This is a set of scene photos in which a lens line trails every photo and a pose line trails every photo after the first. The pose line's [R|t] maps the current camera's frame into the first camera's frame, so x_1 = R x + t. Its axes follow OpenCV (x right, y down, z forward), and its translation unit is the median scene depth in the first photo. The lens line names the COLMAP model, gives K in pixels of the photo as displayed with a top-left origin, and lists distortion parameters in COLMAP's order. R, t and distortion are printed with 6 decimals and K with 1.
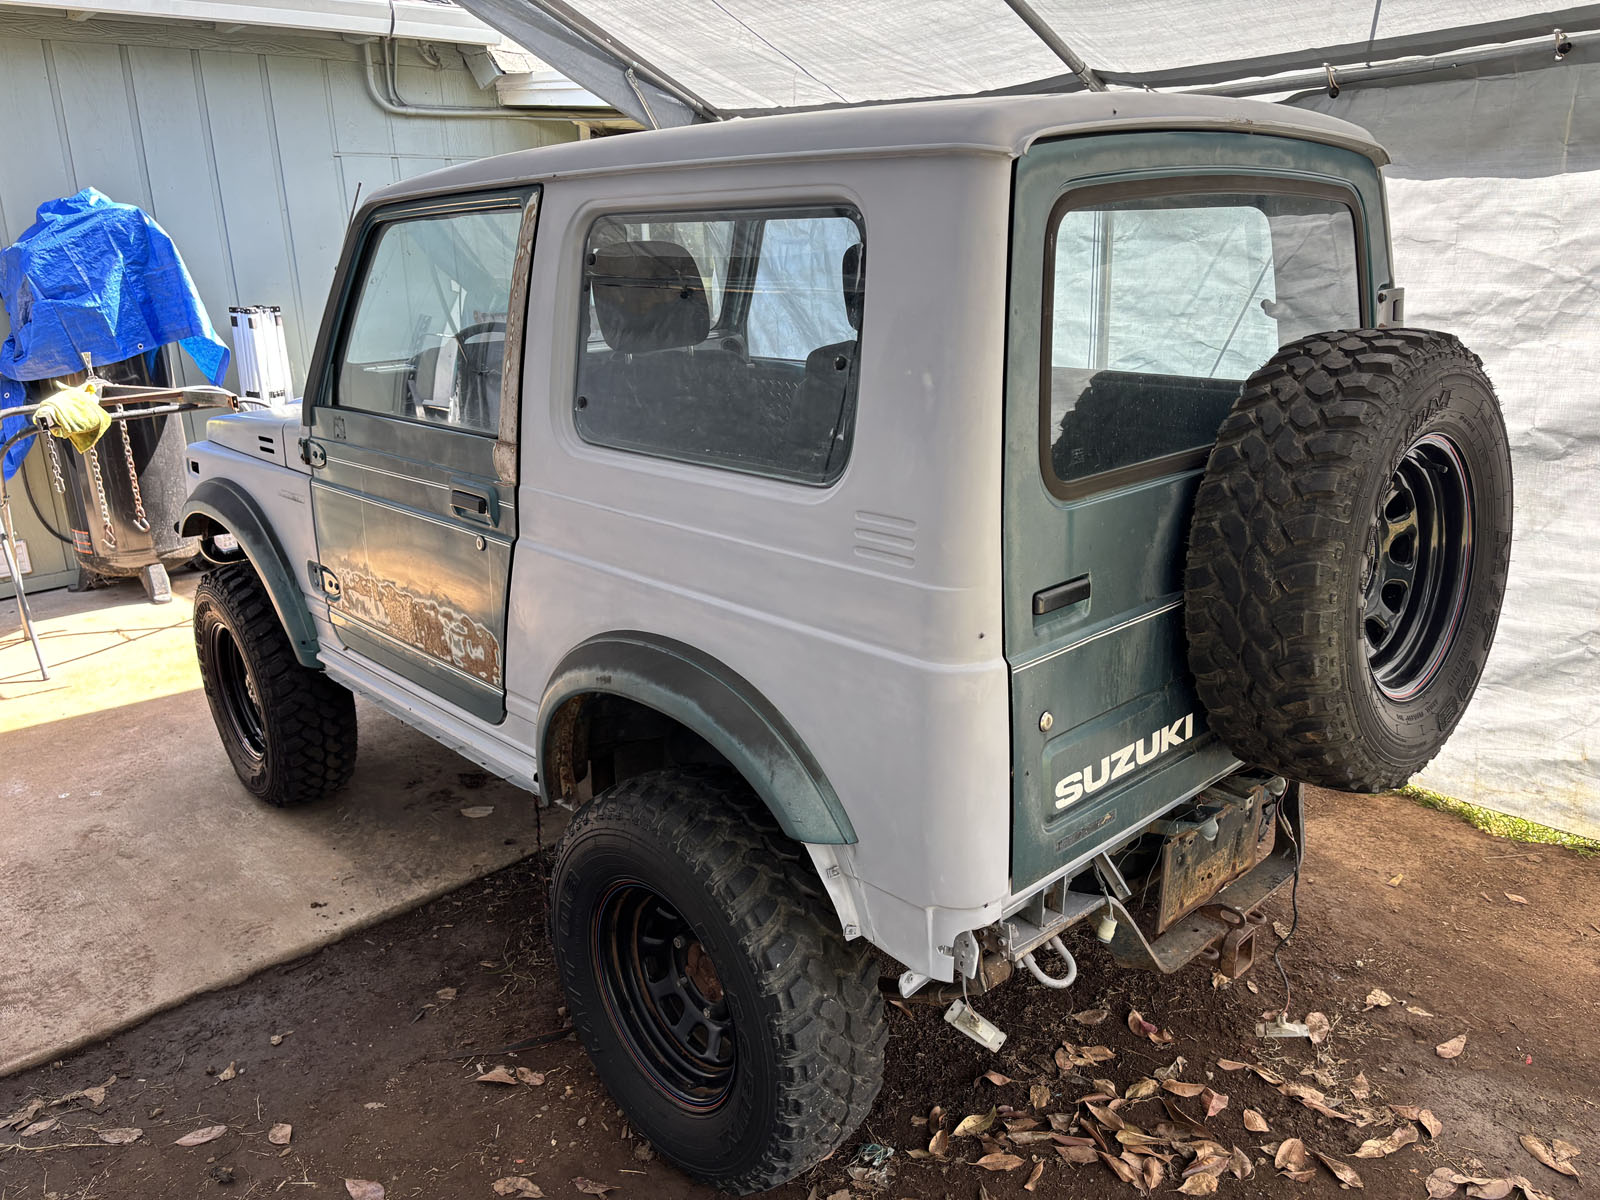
lens RADIAL K [[1227.5, 0, 798.7], [0, 1227.5, 594.8], [0, 0, 1]] dist [0.034498, -0.000913]
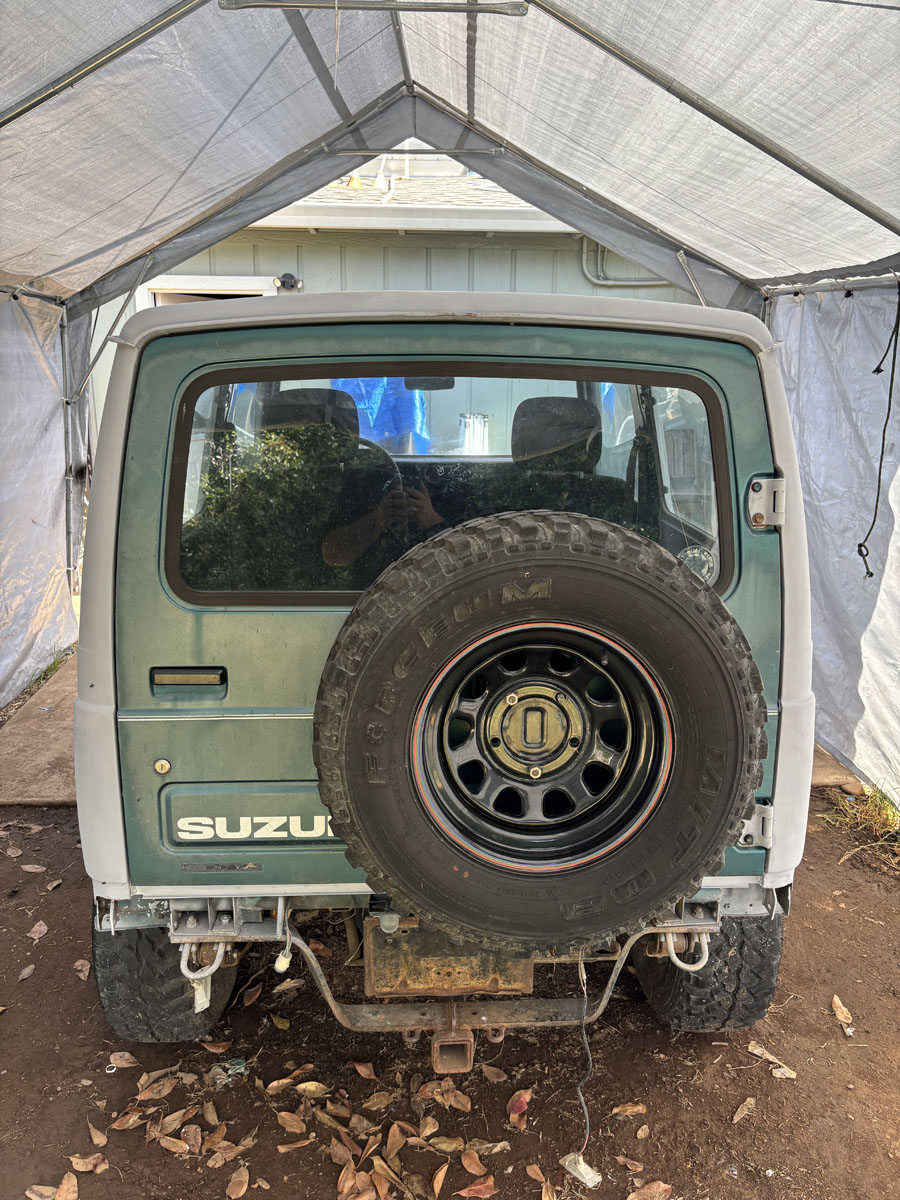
lens RADIAL K [[920.6, 0, 448.8], [0, 920.6, 600.3], [0, 0, 1]] dist [0.034498, -0.000913]
pose [[0.758629, 0.195648, -0.621453, 0.755366], [-0.215568, 0.975499, 0.043959, -0.134057], [0.614828, 0.100617, 0.782217, 0.296910]]
